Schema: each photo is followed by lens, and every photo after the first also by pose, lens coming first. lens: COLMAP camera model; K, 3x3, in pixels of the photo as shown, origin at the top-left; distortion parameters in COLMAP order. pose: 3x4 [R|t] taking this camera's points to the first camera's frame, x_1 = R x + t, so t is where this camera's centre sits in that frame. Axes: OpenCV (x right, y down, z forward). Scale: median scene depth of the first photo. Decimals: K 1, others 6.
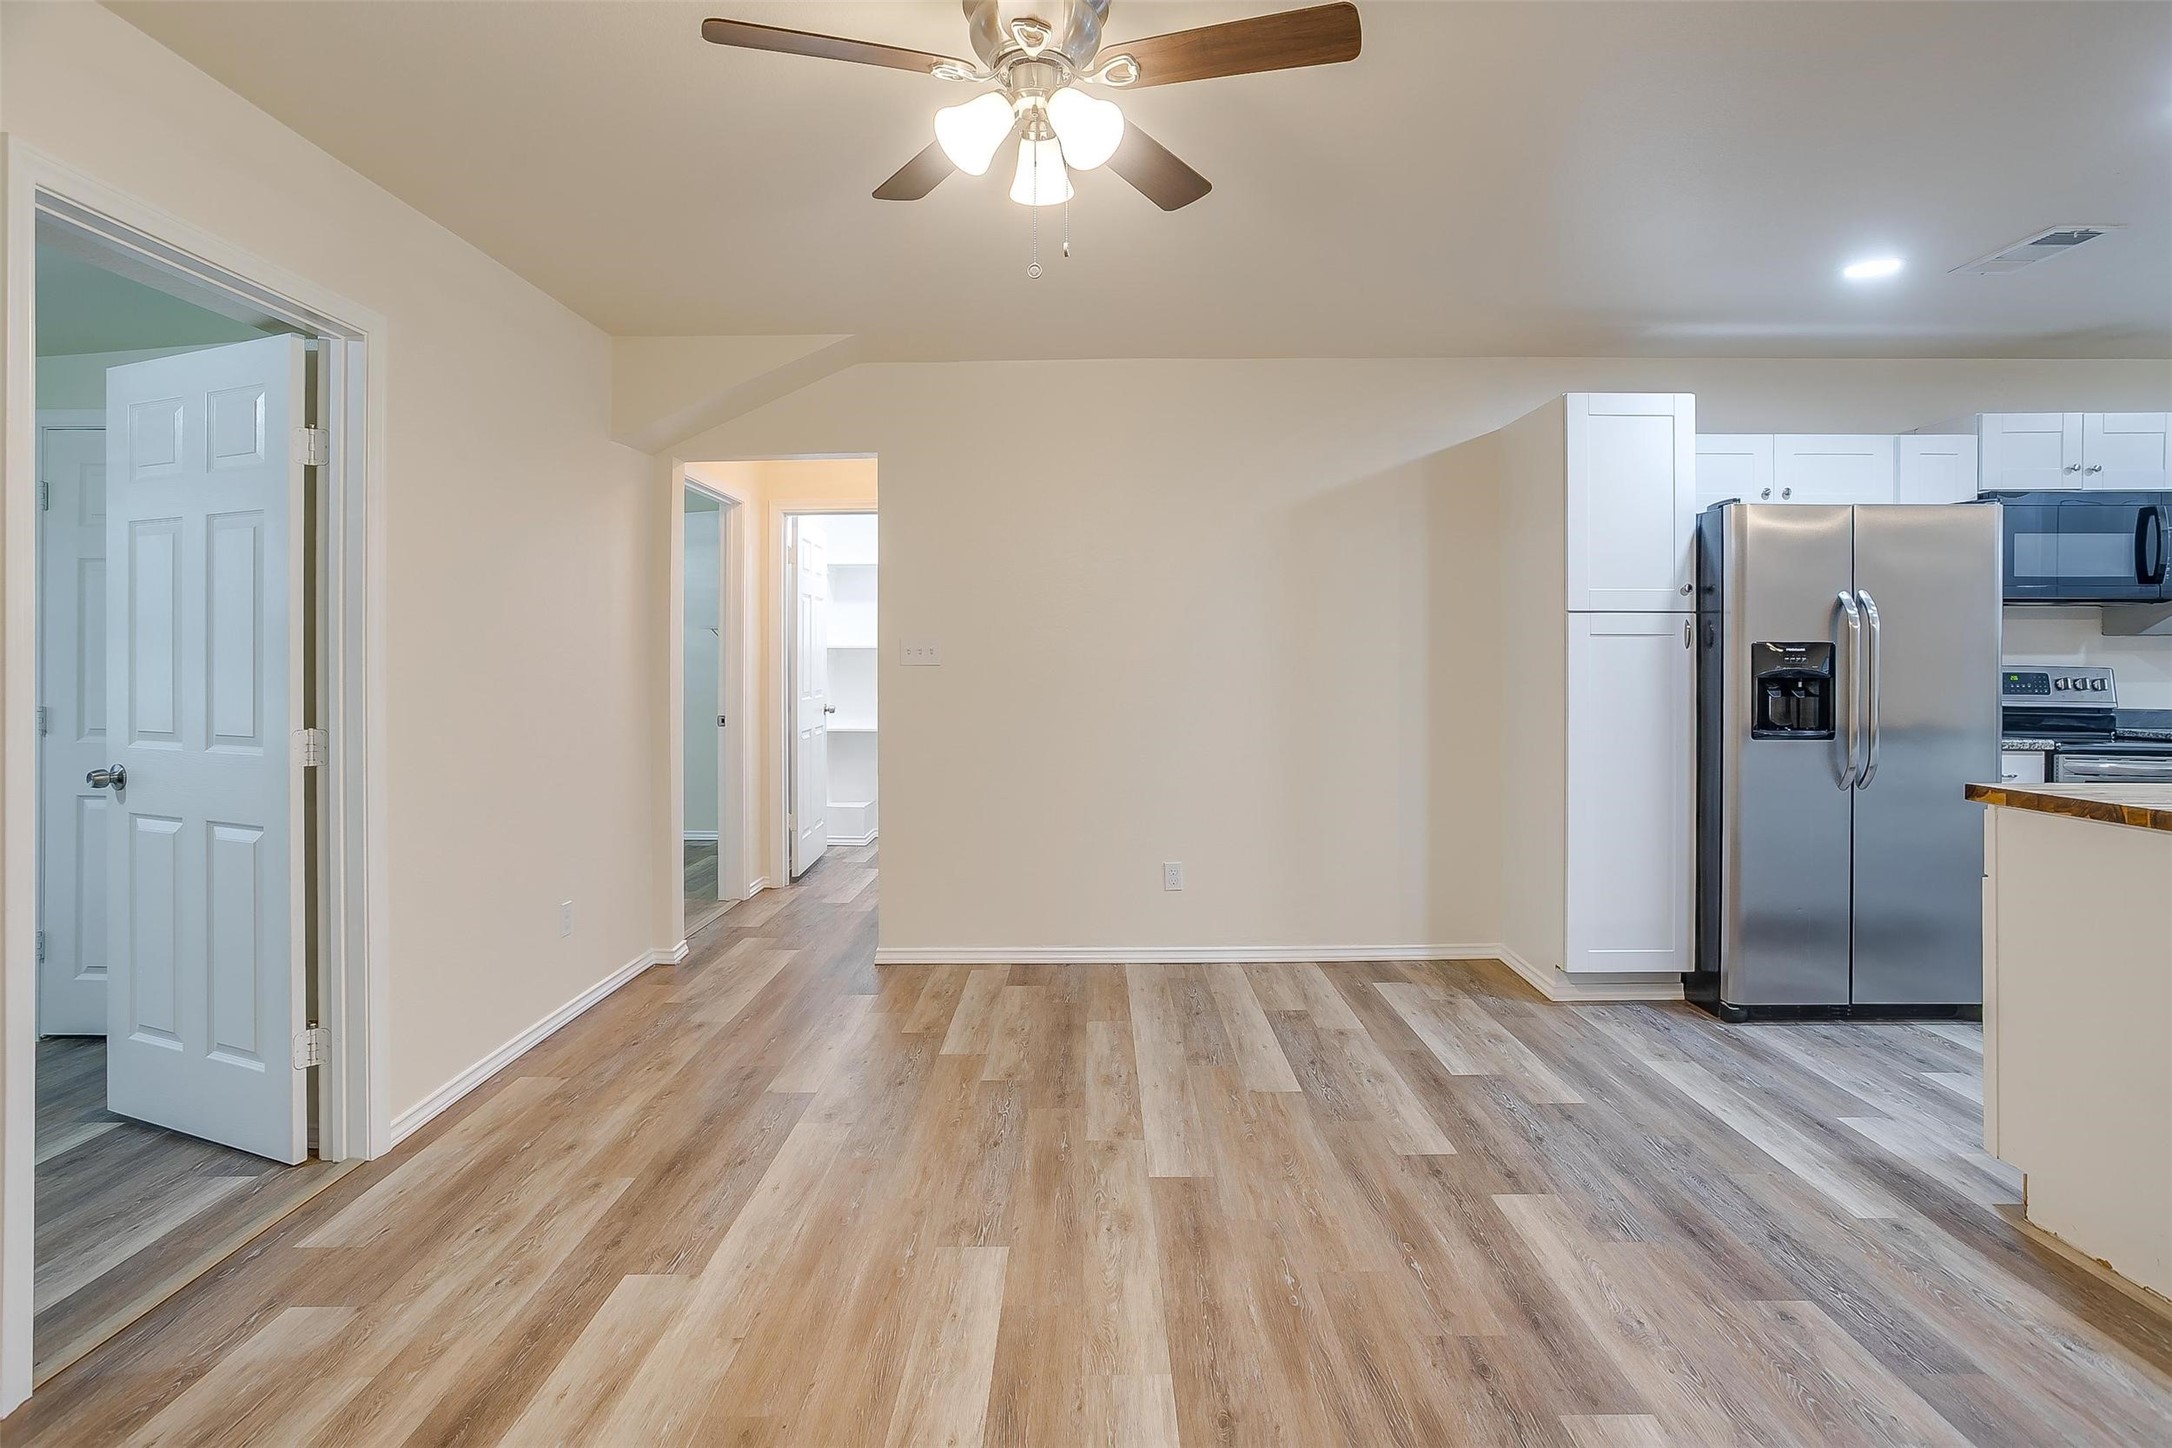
lens RADIAL K [[1065.7, 0, 1077.5], [0, 1065.7, 668.1], [0, 0, 1]] dist [-0.044117, 0.022382]
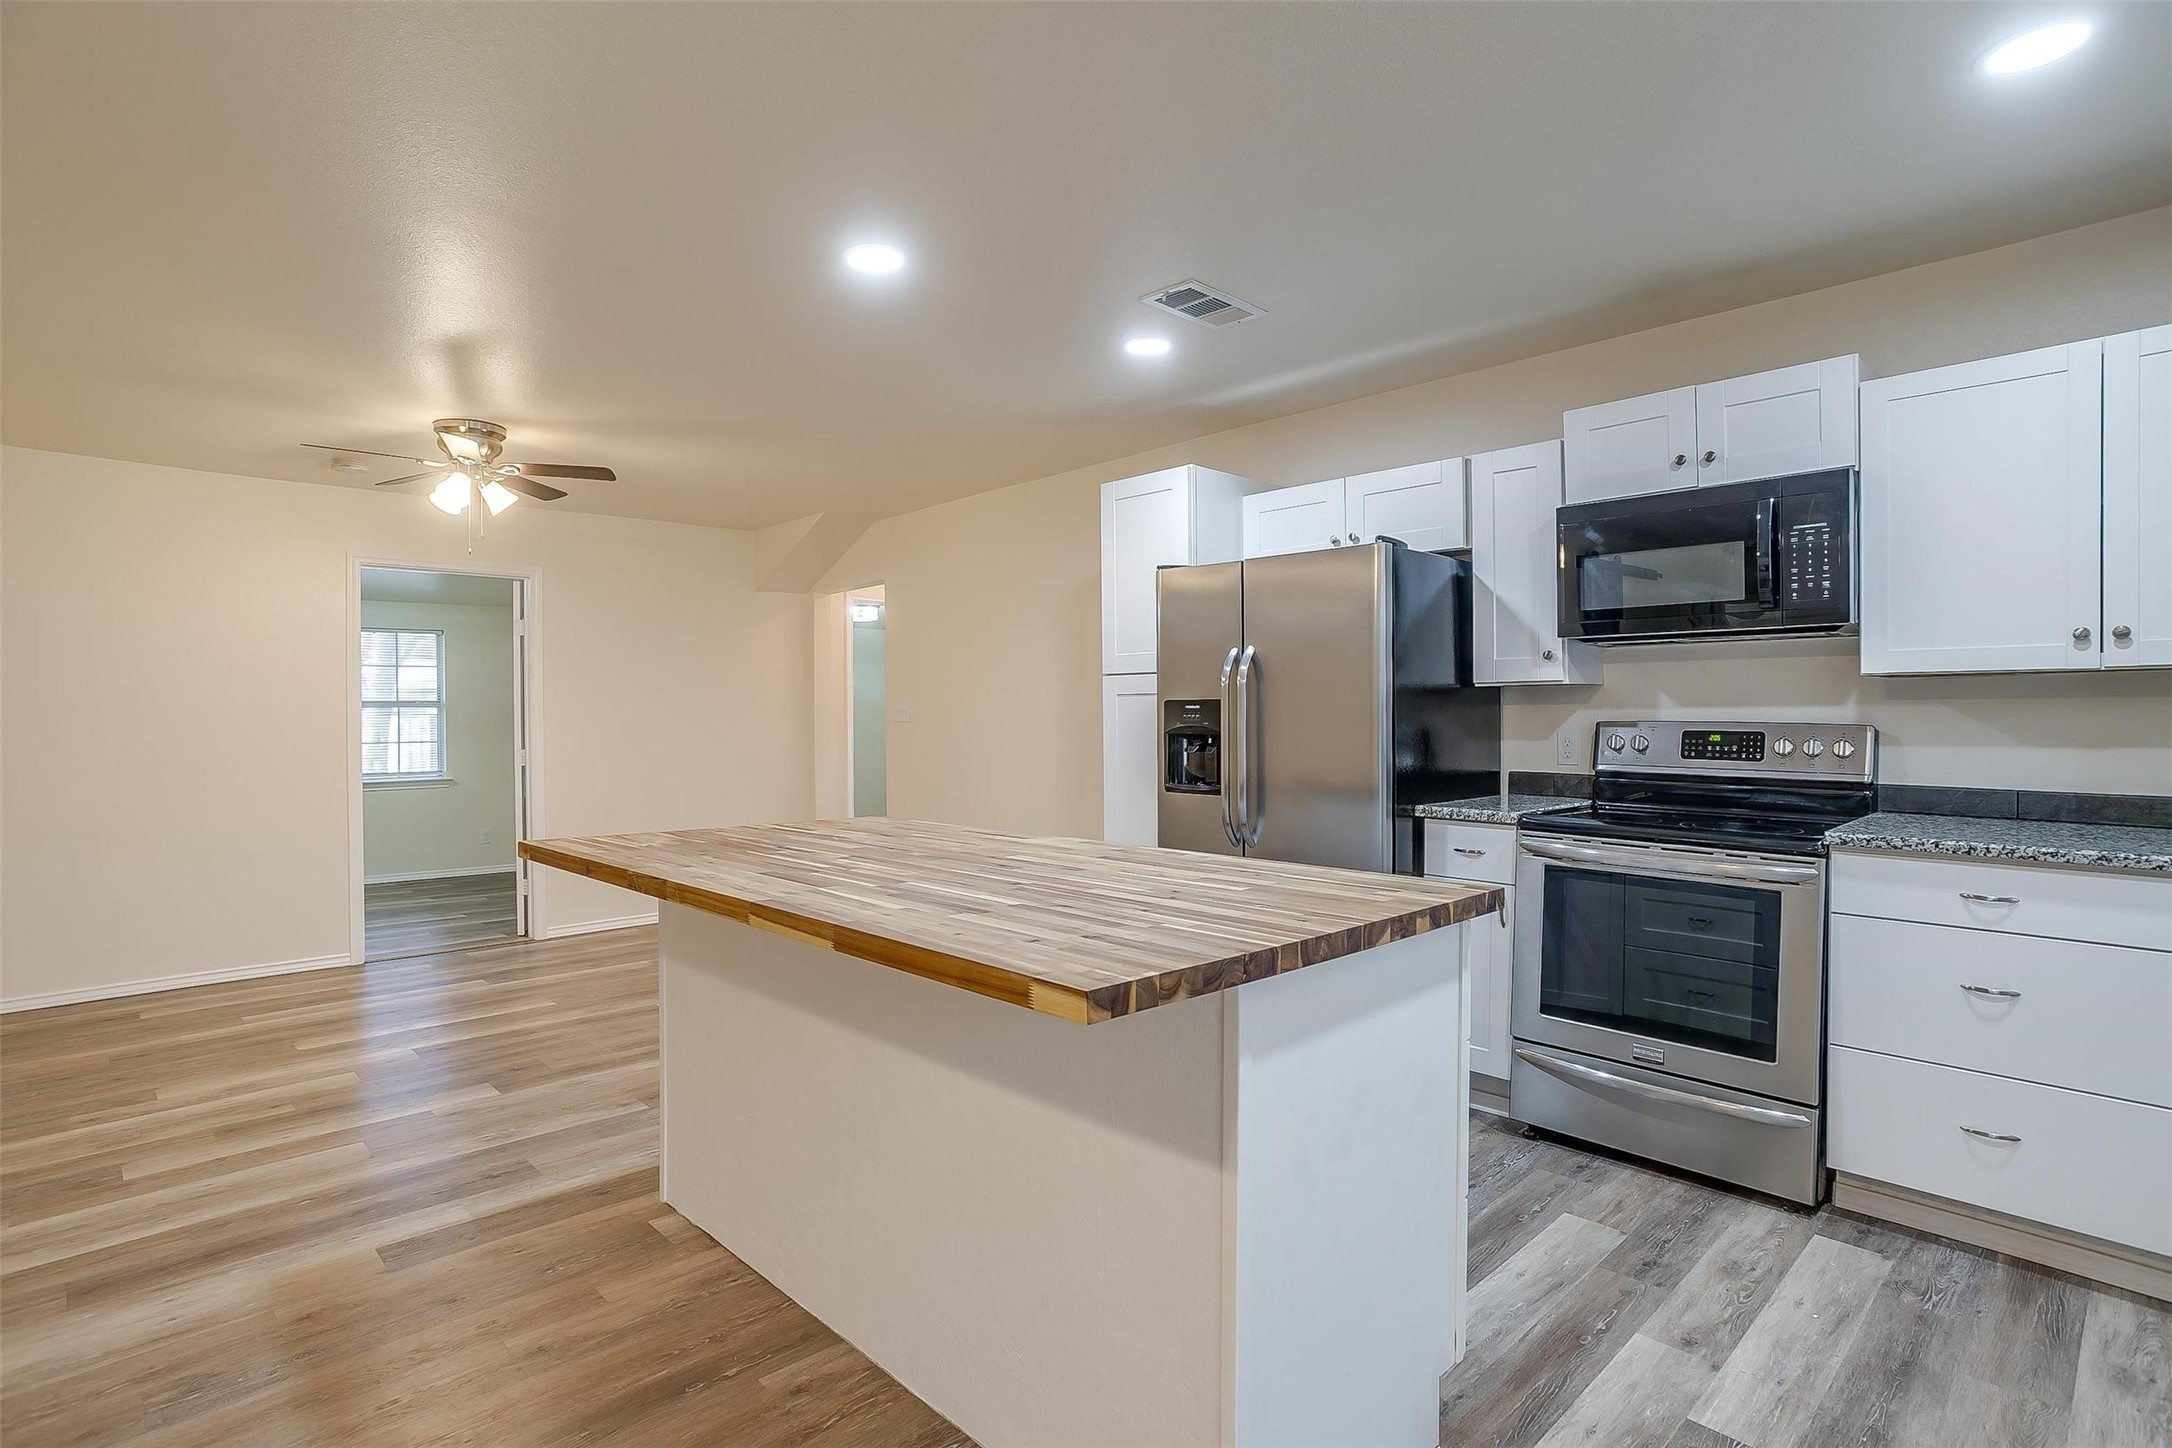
lens RADIAL K [[1065.7, 0, 1094.2], [0, 1065.7, 733.4], [0, 0, 1]] dist [-0.044117, 0.022382]
pose [[0.707803, 0.009819, -0.706341, 1.510461], [-0.000729, 0.999913, 0.013169, -0.005254], [0.706409, -0.008806, 0.707749, 0.202361]]
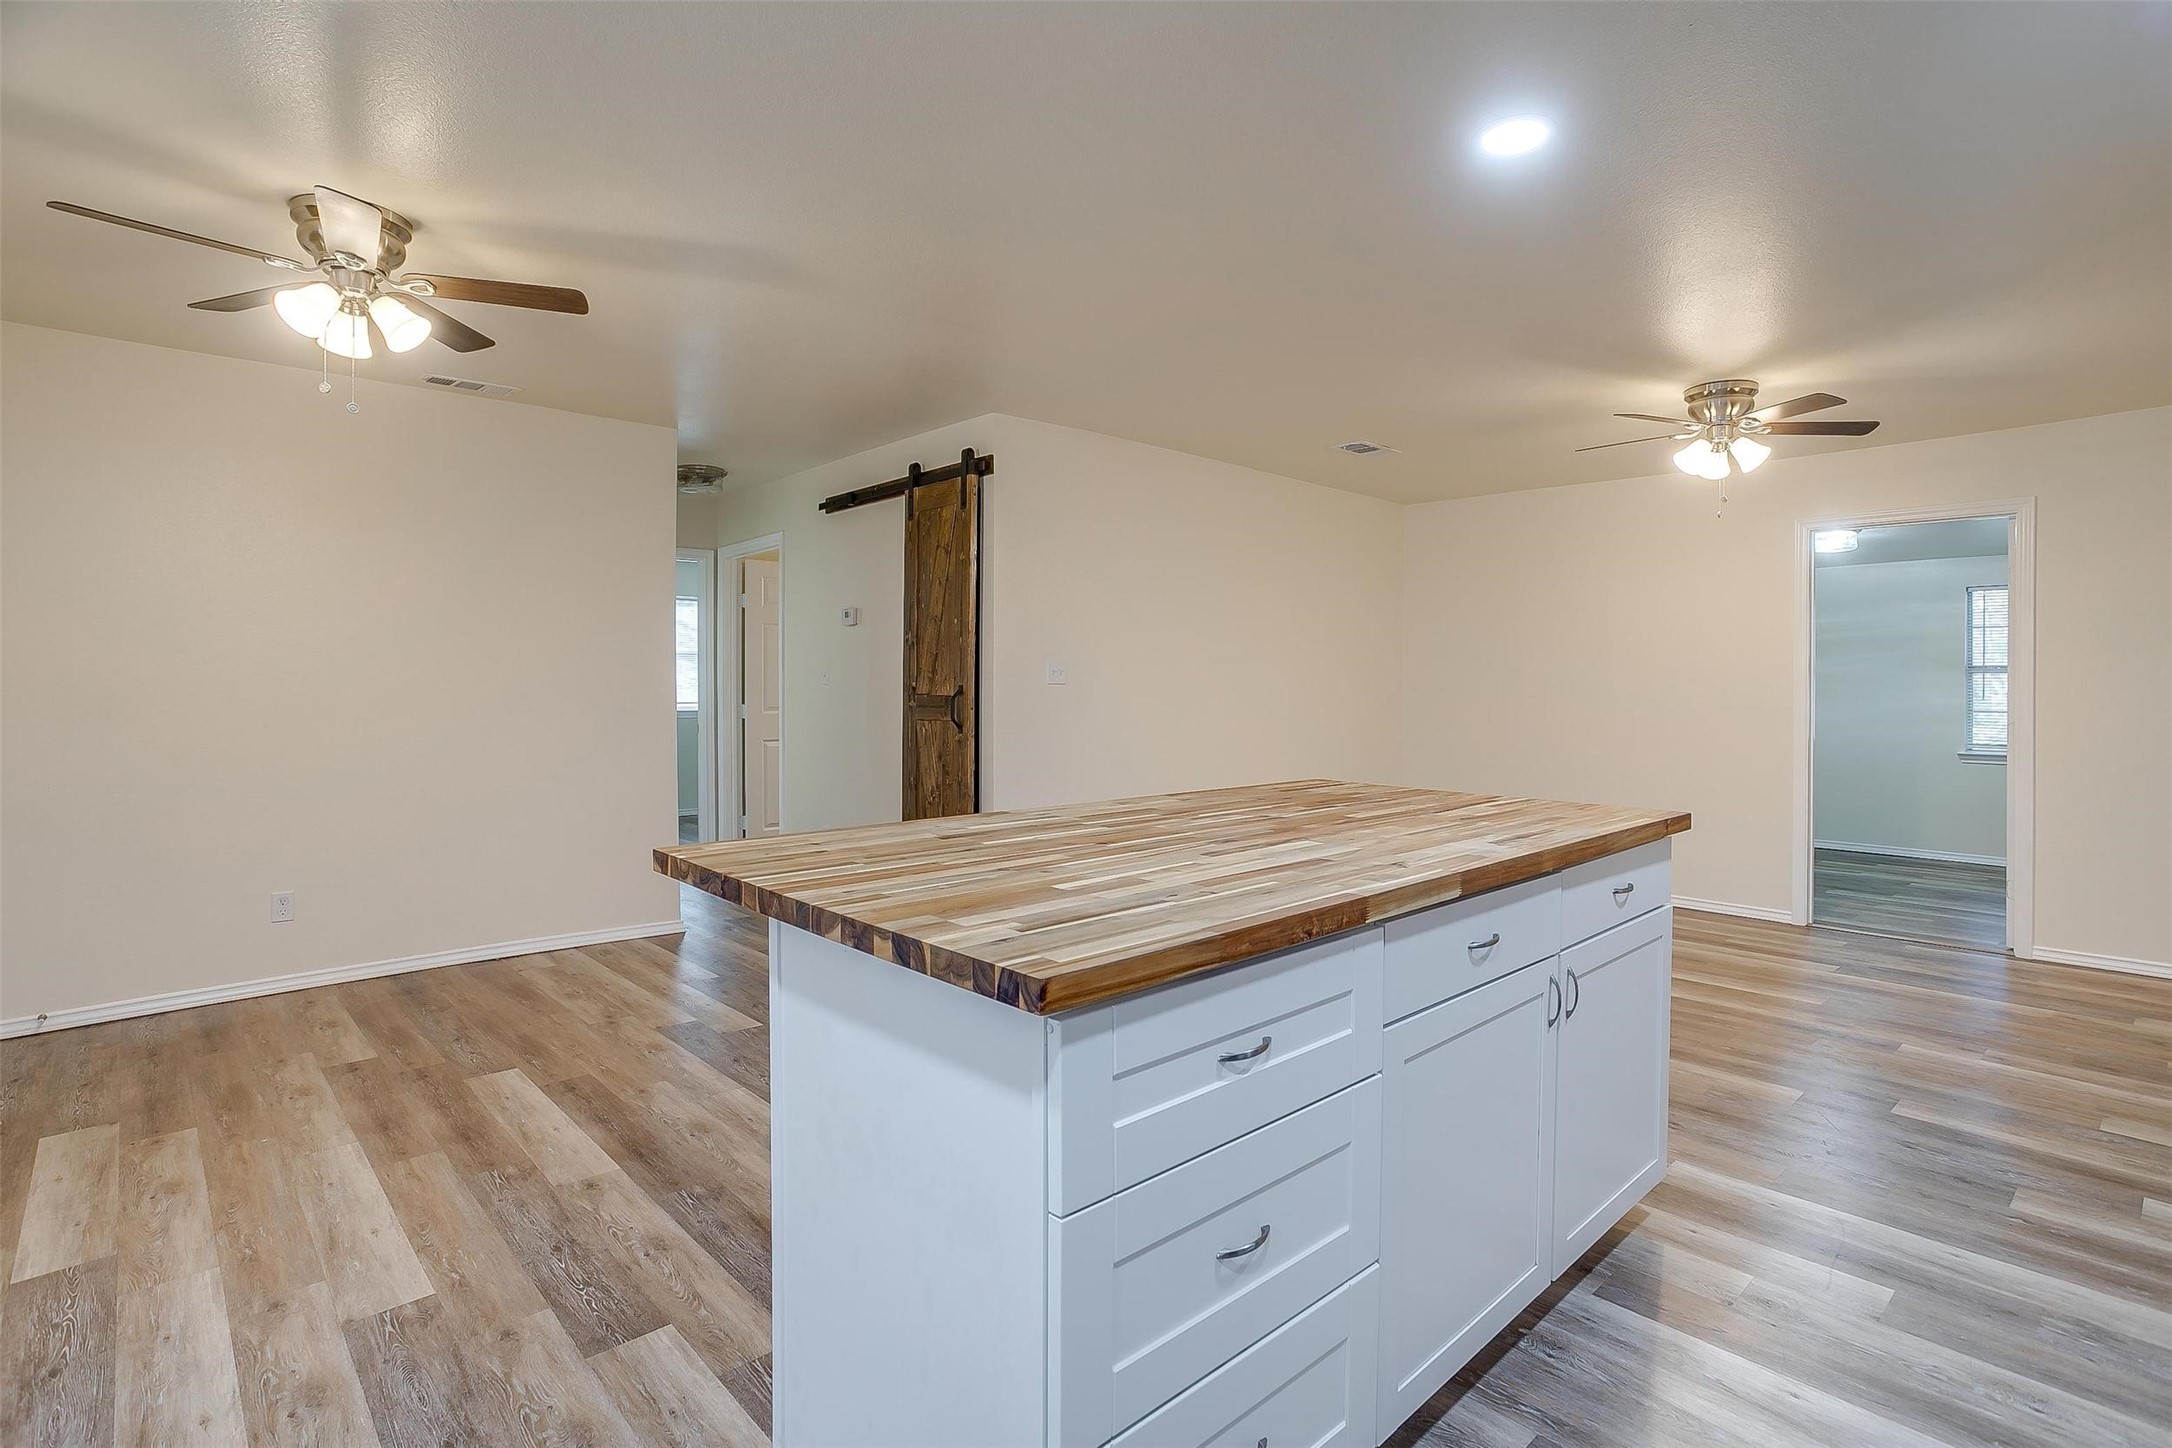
lens RADIAL K [[1065.7, 0, 1096.4], [0, 1065.7, 689.4], [0, 0, 1]] dist [-0.044117, 0.022382]
pose [[-0.726328, 0.005927, -0.687323, 1.479727], [-0.003665, 0.999915, 0.012495, -0.009832], [0.687339, 0.011594, -0.726244, 1.023599]]
